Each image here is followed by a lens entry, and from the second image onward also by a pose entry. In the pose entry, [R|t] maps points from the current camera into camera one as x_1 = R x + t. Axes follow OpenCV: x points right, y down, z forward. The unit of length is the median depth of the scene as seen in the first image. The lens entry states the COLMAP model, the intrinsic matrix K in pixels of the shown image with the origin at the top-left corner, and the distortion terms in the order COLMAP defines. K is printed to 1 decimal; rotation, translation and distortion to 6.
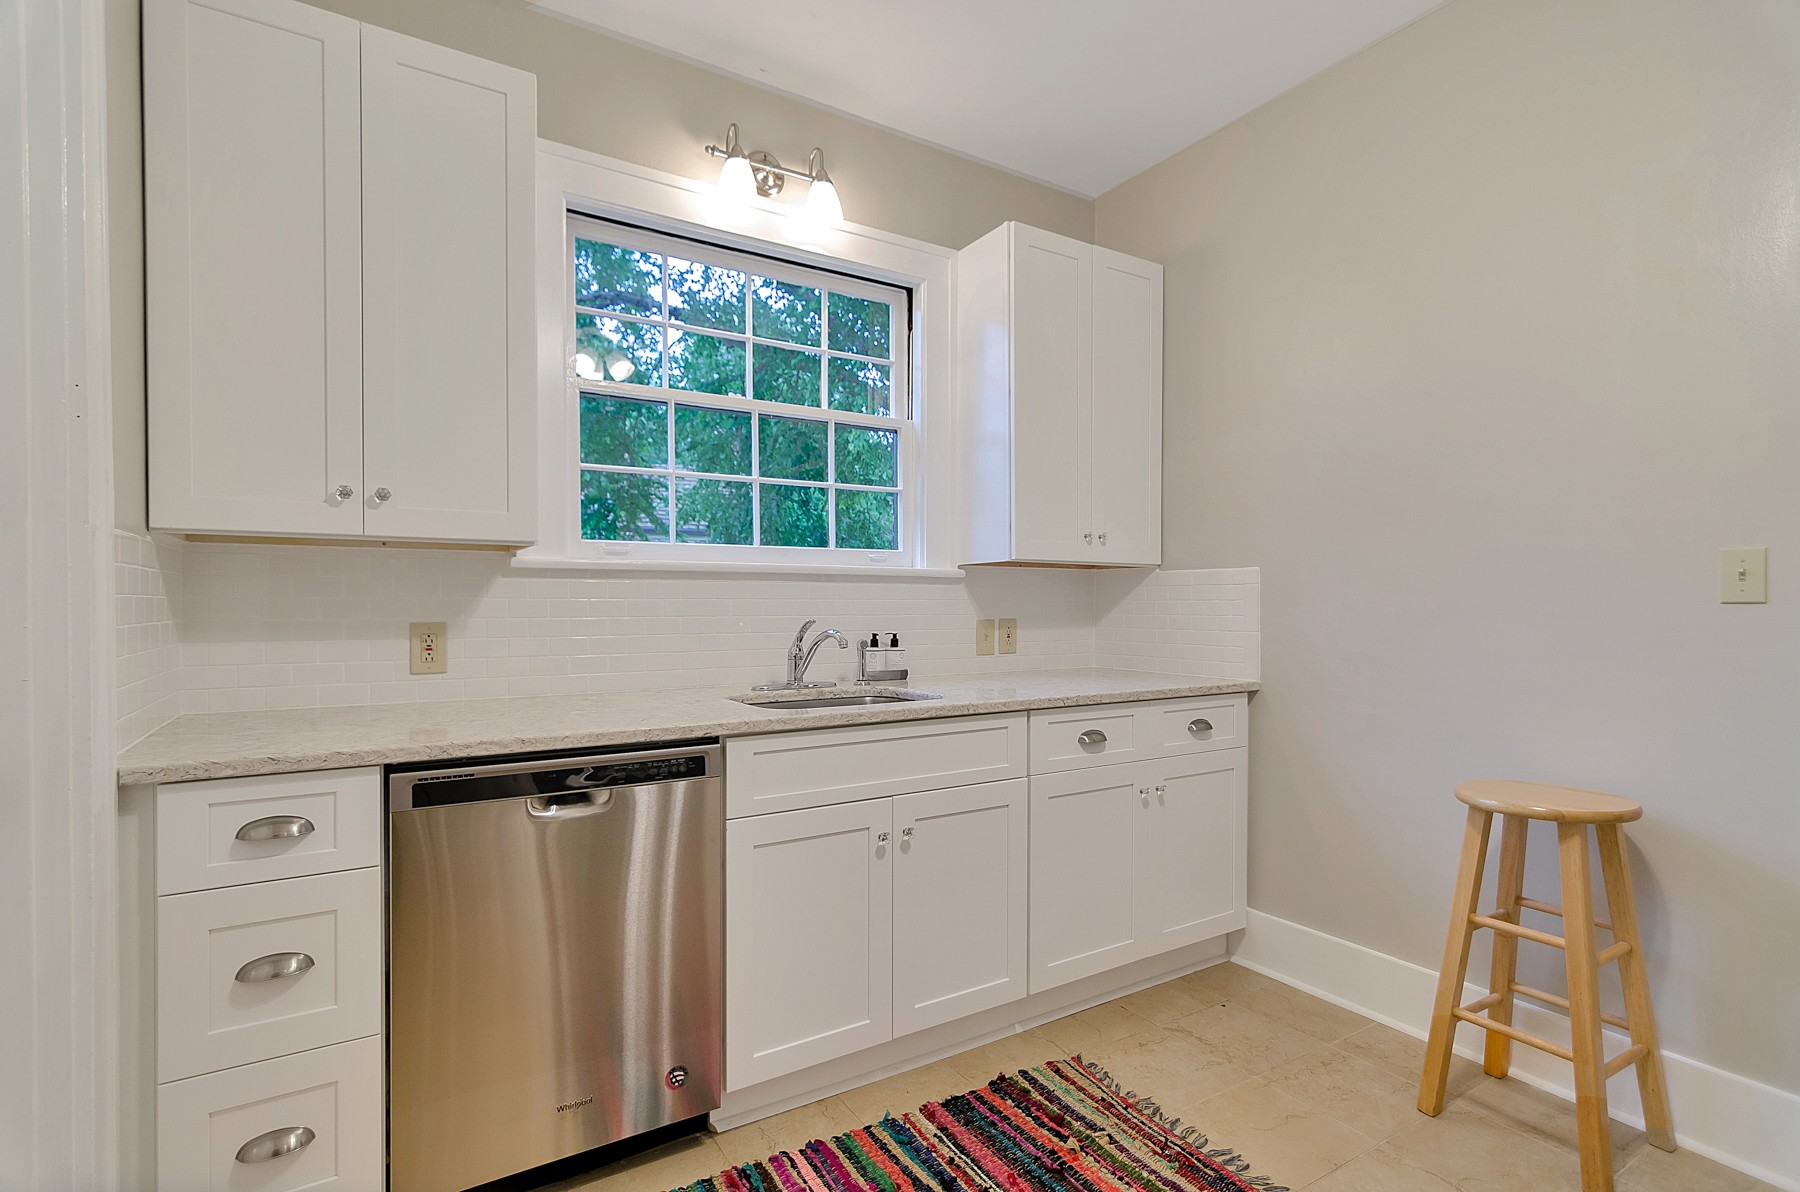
lens RADIAL K [[848.0, 0, 900.8], [0, 848.0, 616.9], [0, 0, 1]] dist [-0.016688, -0.000237]
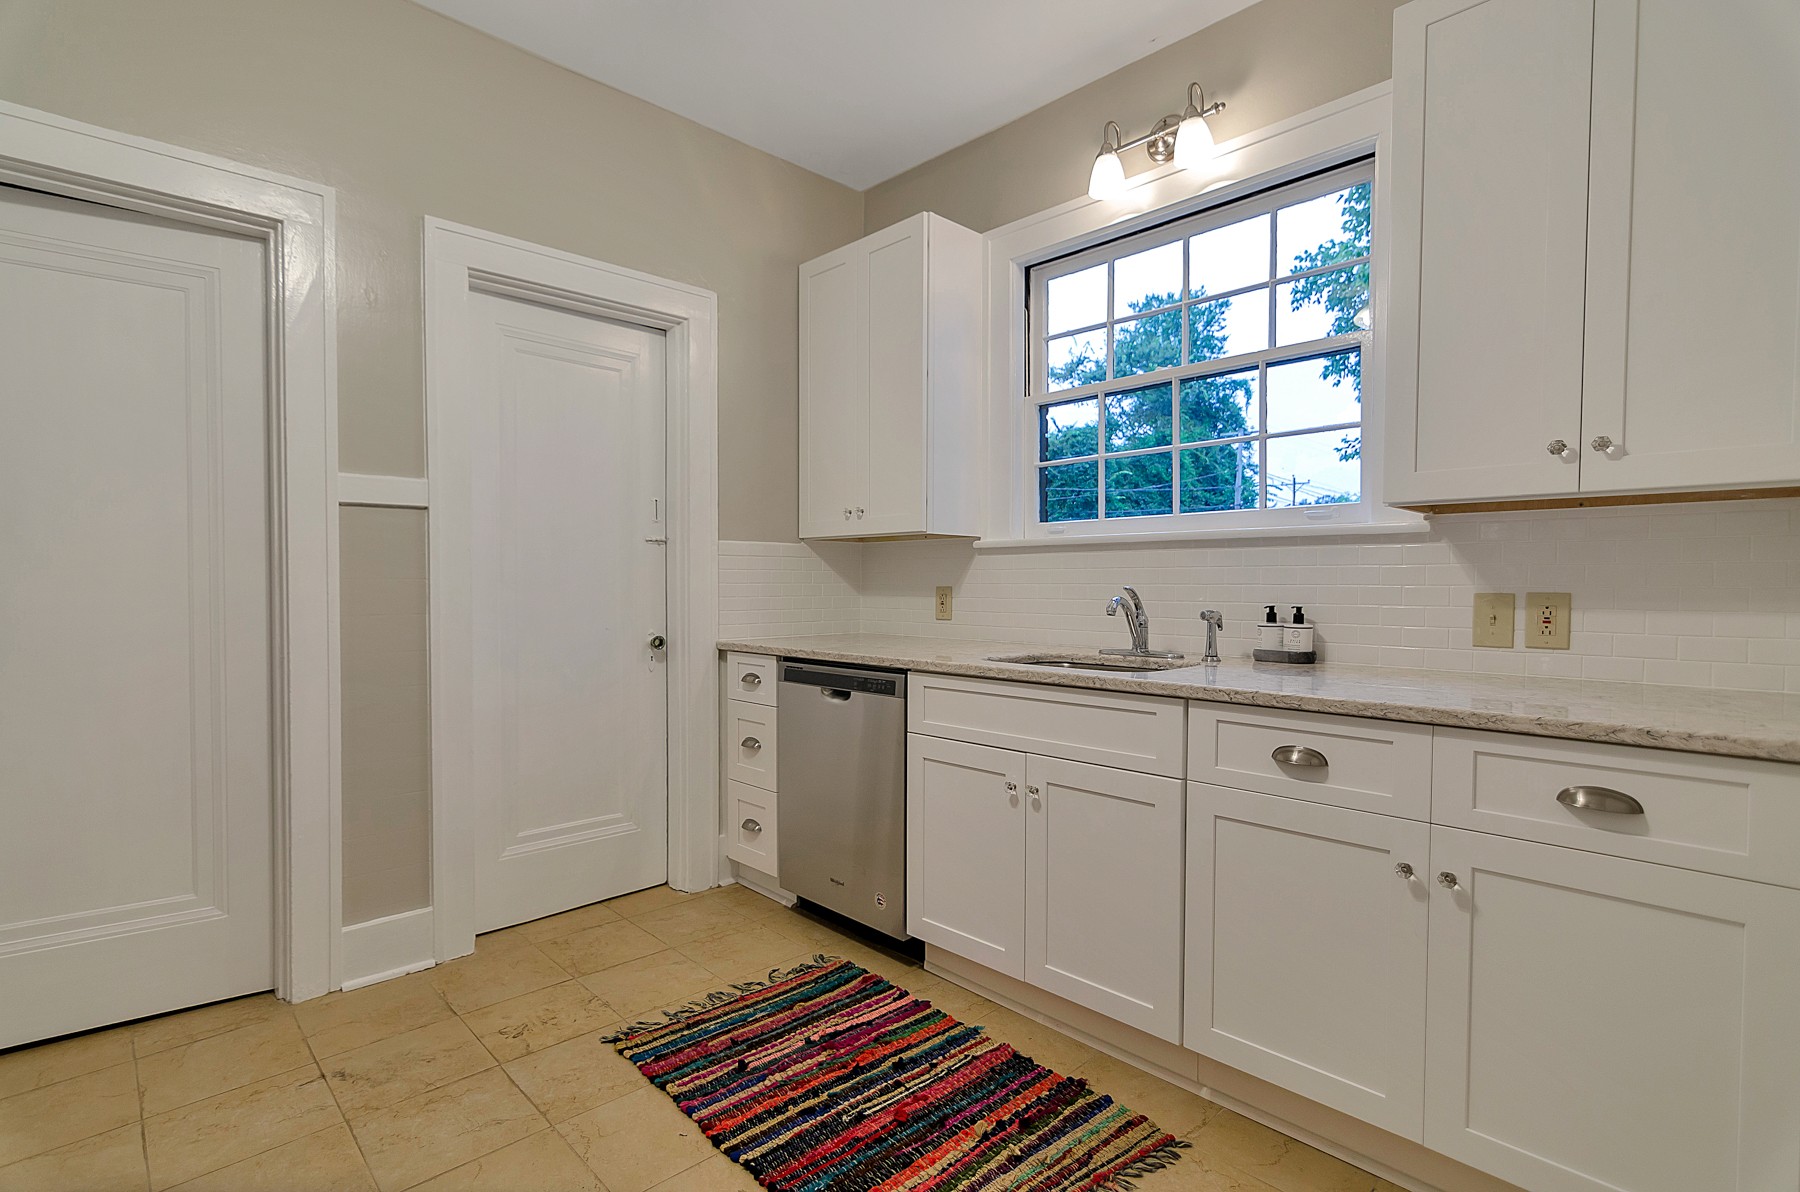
lens RADIAL K [[865.1, 0, 890.7], [0, 865.1, 602.8], [0, 0, 1]] dist [0.000615, 0.000215]
pose [[0.202759, 0.024586, -0.978920, 0.955163], [-0.013495, 0.999660, 0.022312, 0.002603], [0.979136, 0.008687, 0.203022, 0.577117]]
